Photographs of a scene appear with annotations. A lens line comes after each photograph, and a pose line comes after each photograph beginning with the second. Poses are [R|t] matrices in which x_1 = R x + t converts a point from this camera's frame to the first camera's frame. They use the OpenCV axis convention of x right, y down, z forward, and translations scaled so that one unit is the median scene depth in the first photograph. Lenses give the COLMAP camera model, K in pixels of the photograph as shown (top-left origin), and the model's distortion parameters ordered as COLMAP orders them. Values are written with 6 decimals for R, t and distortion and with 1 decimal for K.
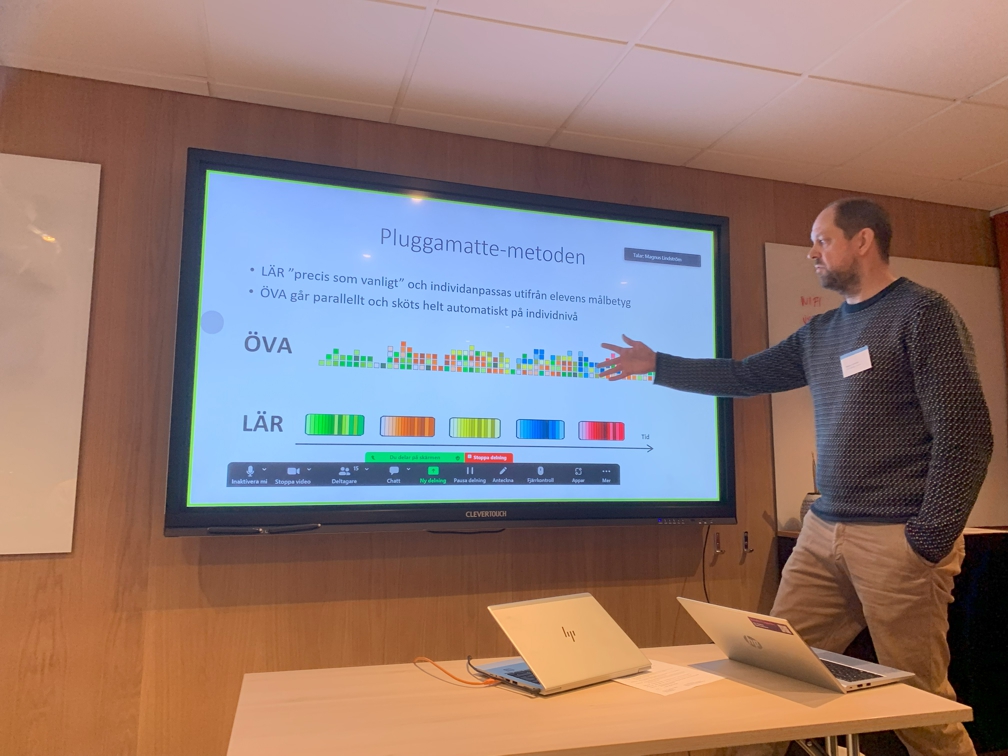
lens RADIAL K [[779.0, 0, 504.0], [0, 779.0, 378.0], [0, 0, 1]] dist [0.061032, -0.104052]
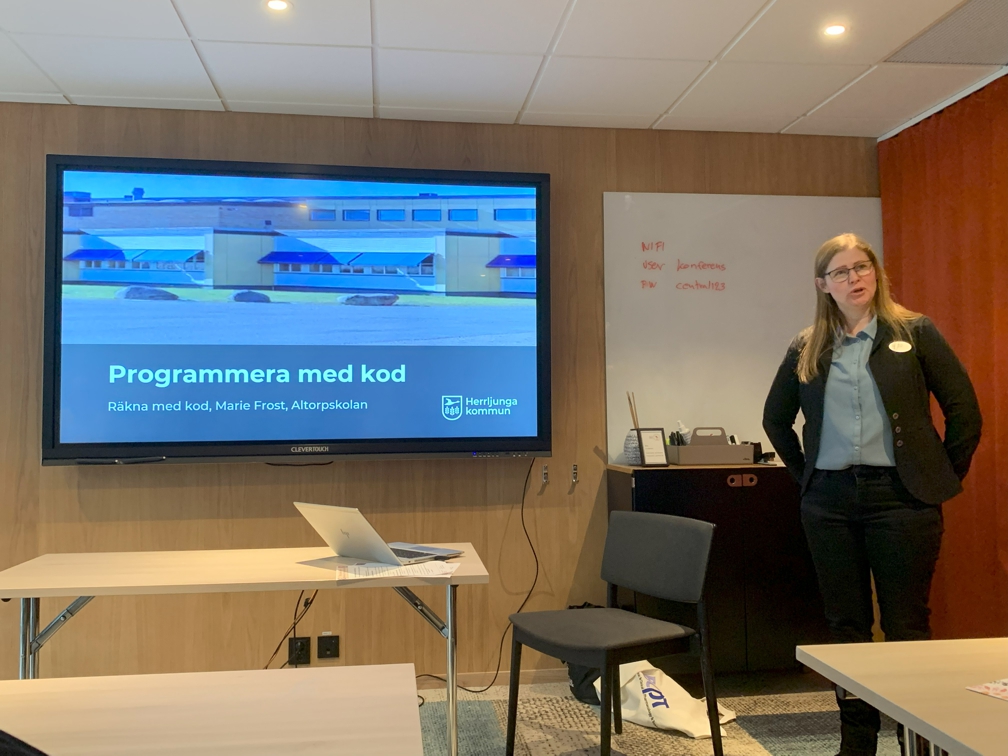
lens RADIAL K [[941.2, 0, 498.9], [0, 941.2, 371.5], [0, 0, 1]] dist [0.122779, -0.241579]
pose [[0.985043, -0.016945, -0.171475, 0.459265], [0.030486, 0.996592, 0.076647, -0.039593], [0.169592, -0.080728, 0.982202, -0.318429]]
